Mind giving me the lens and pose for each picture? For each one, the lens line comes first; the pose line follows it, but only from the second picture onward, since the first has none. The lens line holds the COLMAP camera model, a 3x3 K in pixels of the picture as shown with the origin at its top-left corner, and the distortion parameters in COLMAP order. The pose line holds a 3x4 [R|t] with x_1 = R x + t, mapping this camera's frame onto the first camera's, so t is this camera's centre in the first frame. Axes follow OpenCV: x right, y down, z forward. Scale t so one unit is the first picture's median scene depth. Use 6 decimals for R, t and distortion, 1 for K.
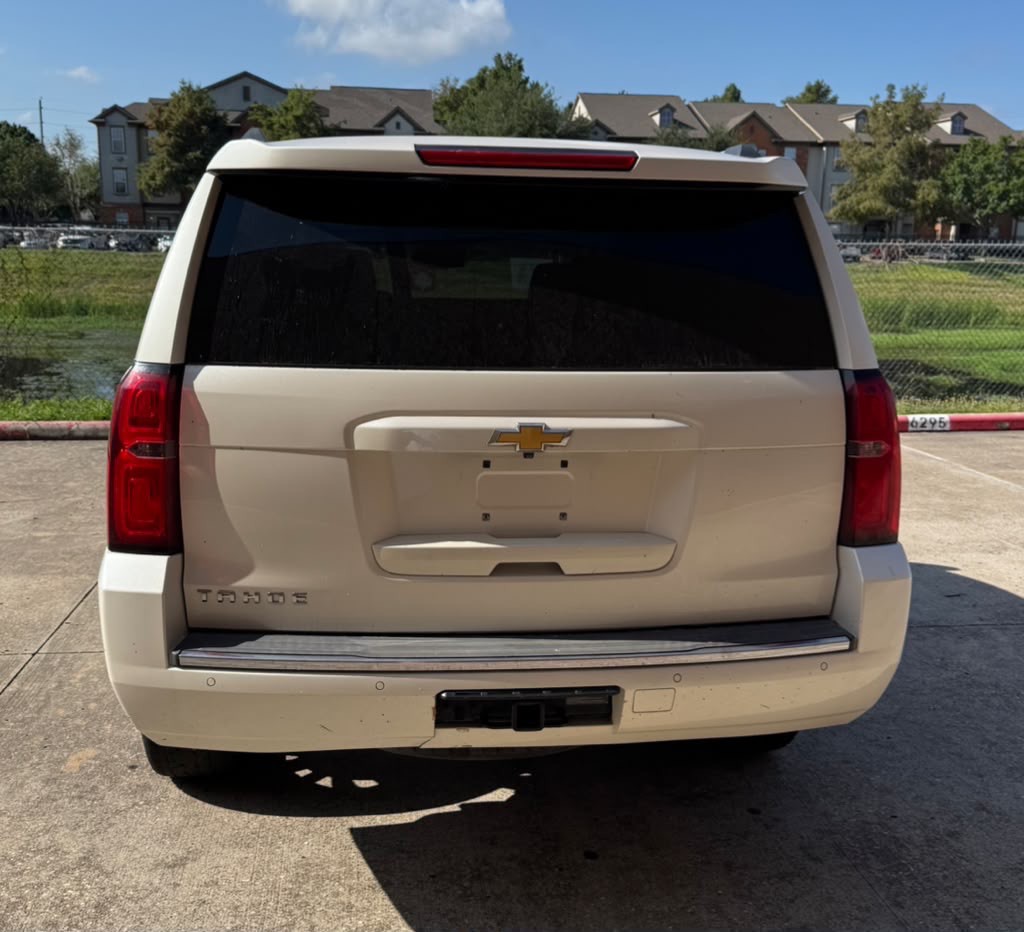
lens RADIAL K [[1219.4, 0, 513.3], [0, 1219.4, 511.3], [0, 0, 1]] dist [0.010407, -0.082581]
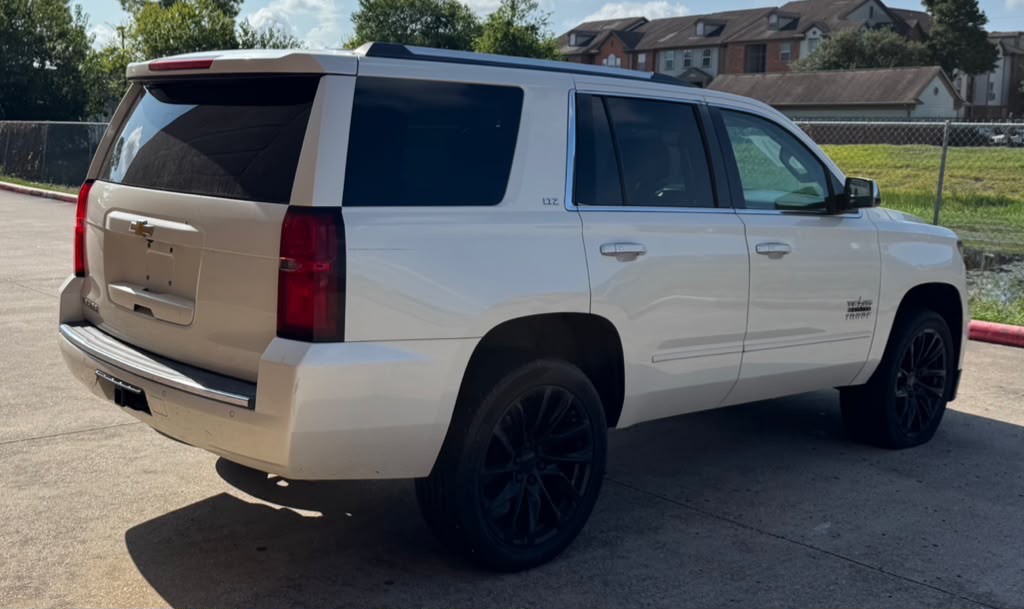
lens RADIAL K [[1199.1, 0, 462.9], [0, 1199.1, 263.1], [0, 0, 1]] dist [-0.004099, 0.000700]
pose [[0.518402, 0.086761, -0.850724, 1.534144], [-0.193549, 0.980927, -0.017902, -0.066002], [0.832945, 0.173937, 0.525308, 0.479689]]
